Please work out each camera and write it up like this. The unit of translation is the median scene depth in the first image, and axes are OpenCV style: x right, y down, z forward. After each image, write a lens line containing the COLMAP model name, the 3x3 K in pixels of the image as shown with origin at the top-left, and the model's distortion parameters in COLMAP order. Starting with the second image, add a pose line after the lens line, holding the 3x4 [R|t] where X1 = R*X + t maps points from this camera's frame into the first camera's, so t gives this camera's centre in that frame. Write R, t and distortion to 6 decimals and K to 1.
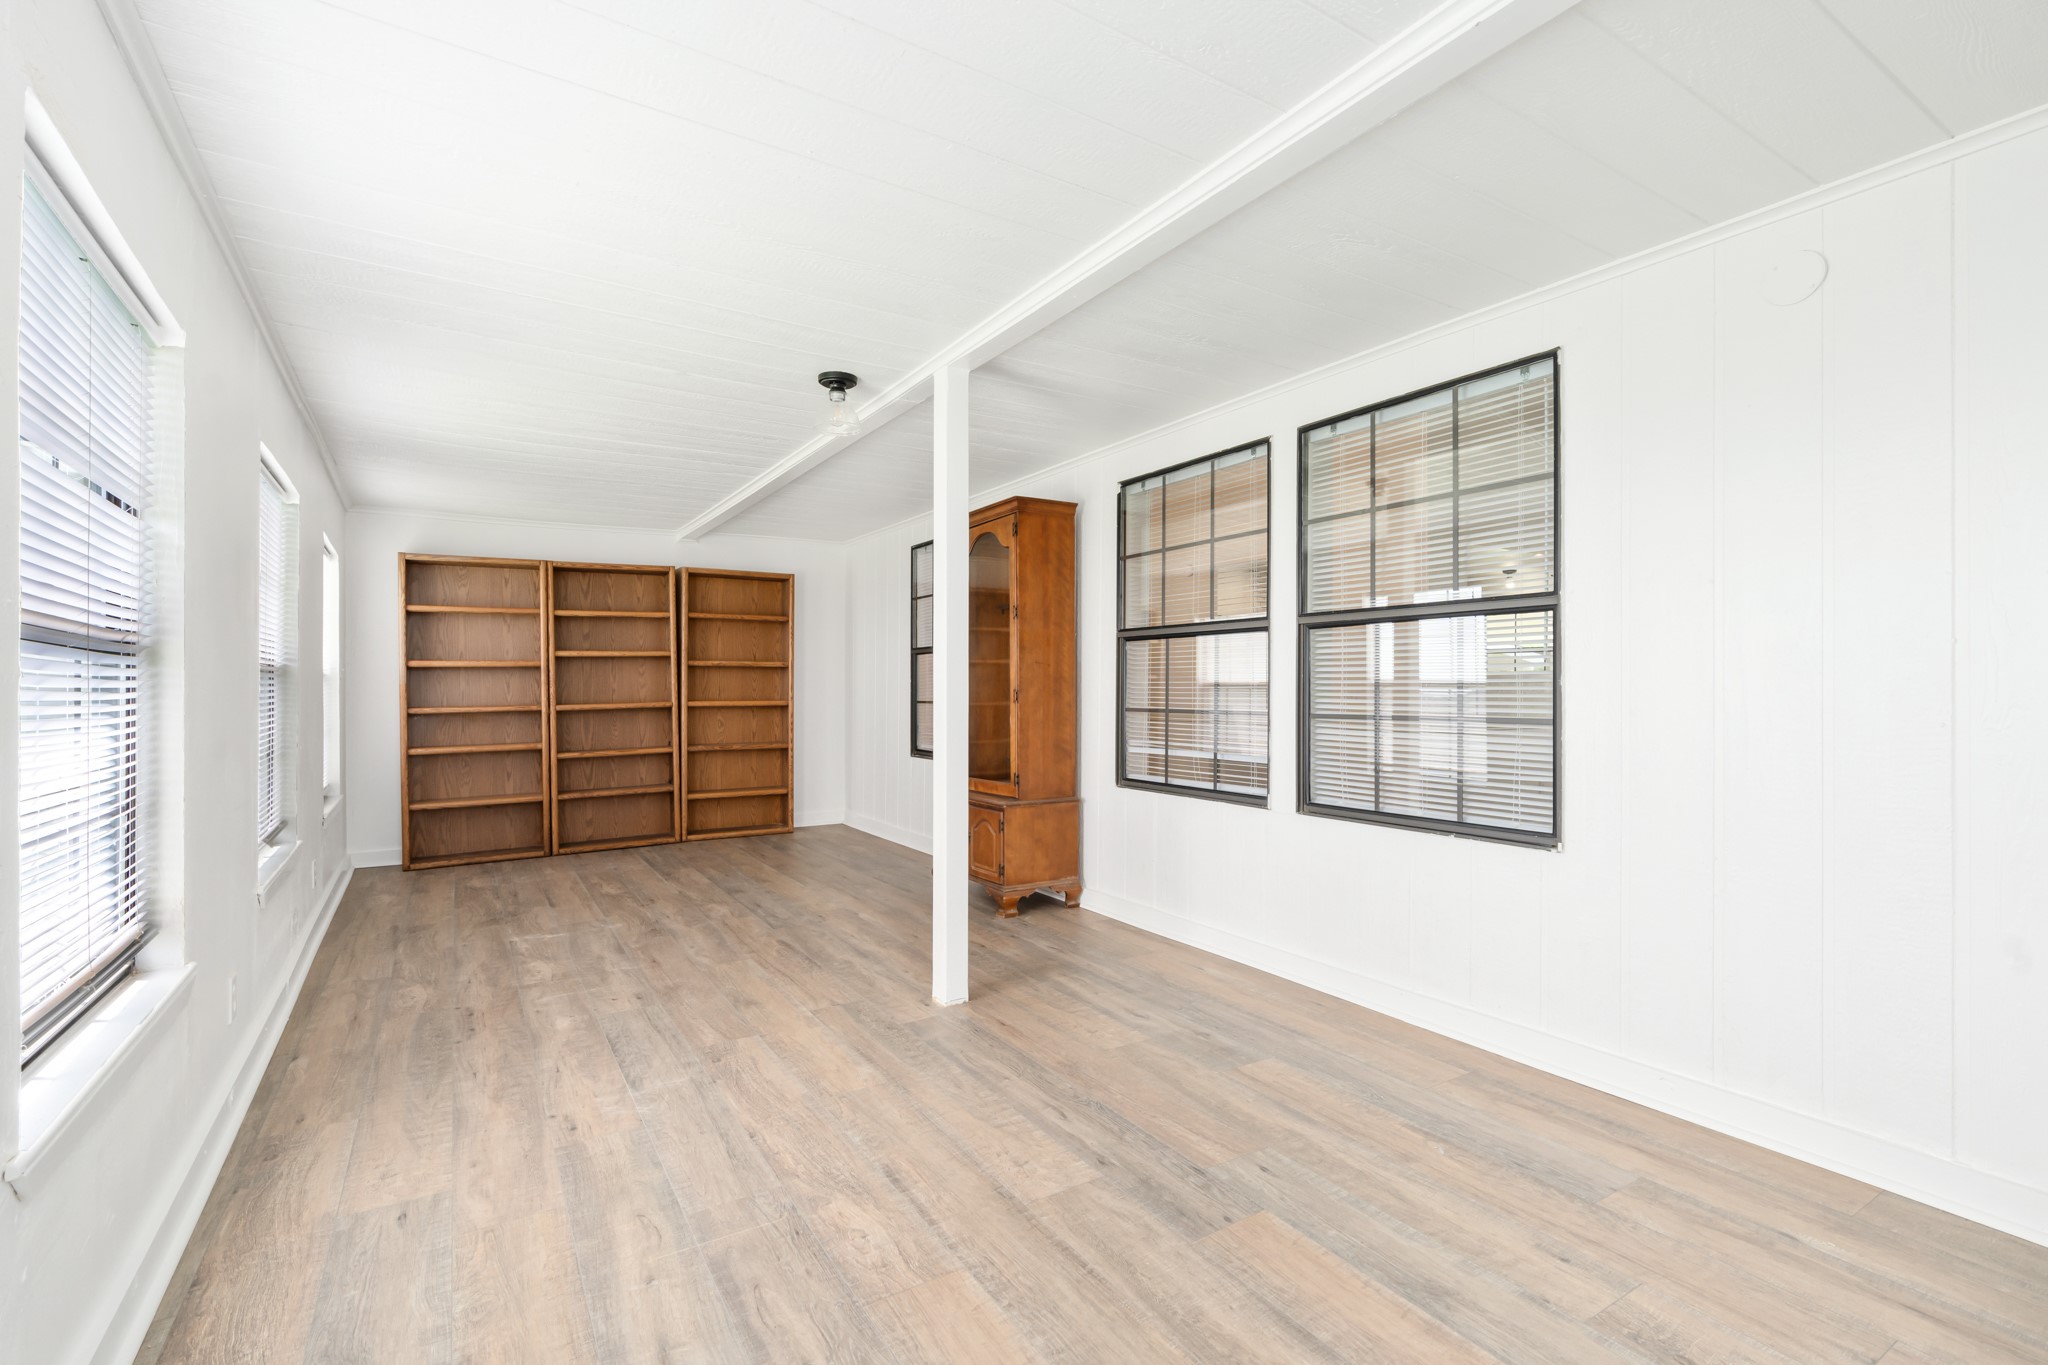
lens RADIAL K [[931.4, 0, 1025.8], [0, 931.4, 685.1], [0, 0, 1]] dist [-0.001206, 0.000518]
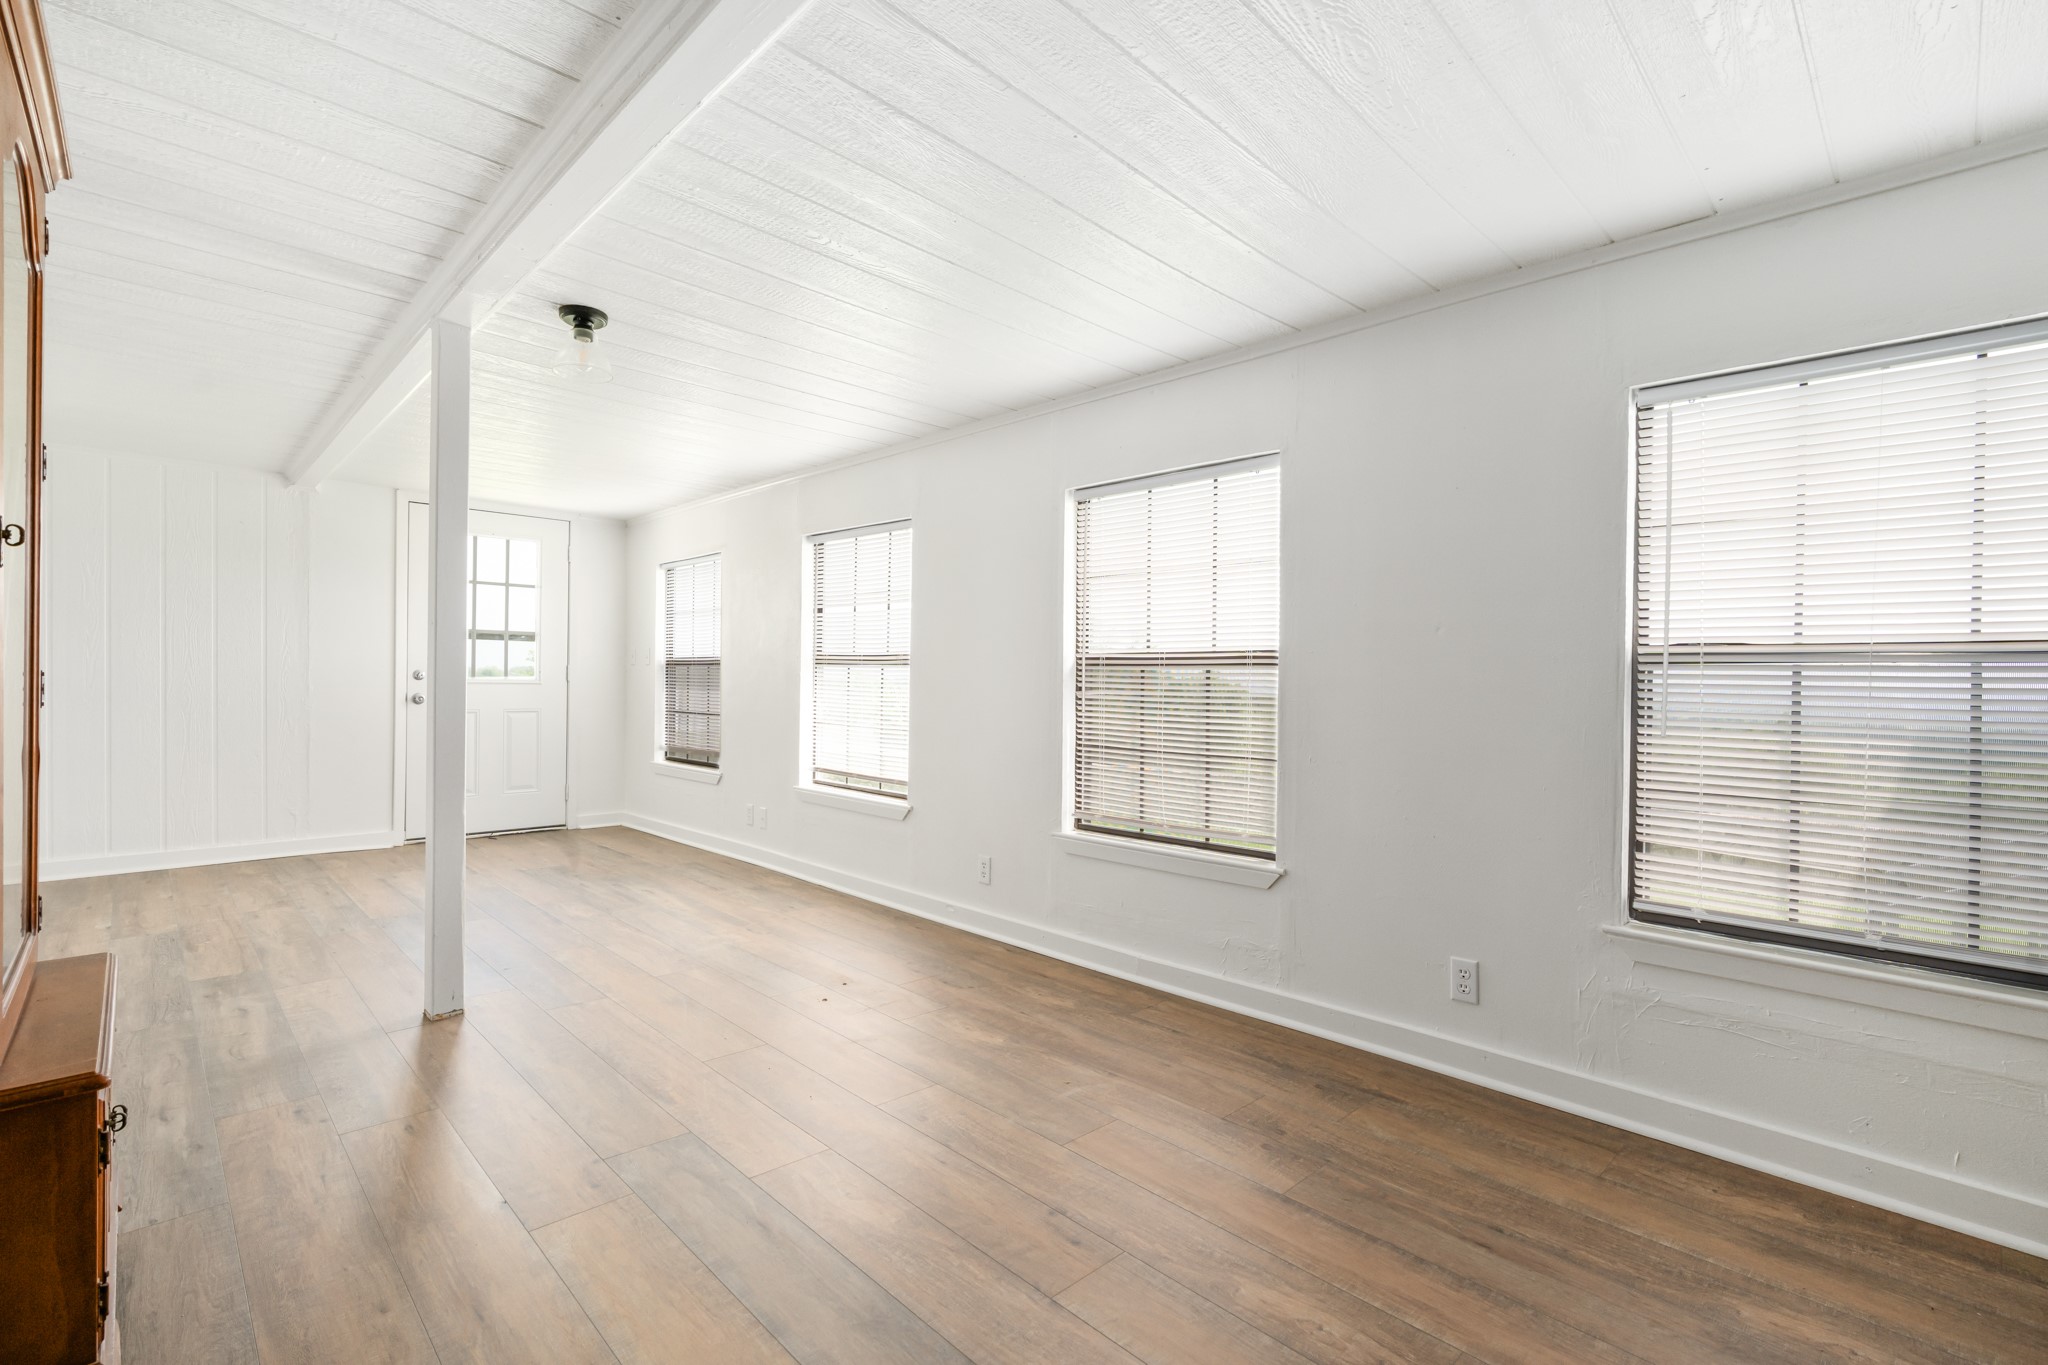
lens RADIAL K [[931.4, 0, 1021.8], [0, 931.4, 678.9], [0, 0, 1]] dist [-0.001206, 0.000518]
pose [[-0.978099, -0.010313, -0.207883, -0.461177], [-0.009958, 0.999947, -0.002756, 0.005637], [0.207900, -0.000625, -0.978150, 2.095847]]
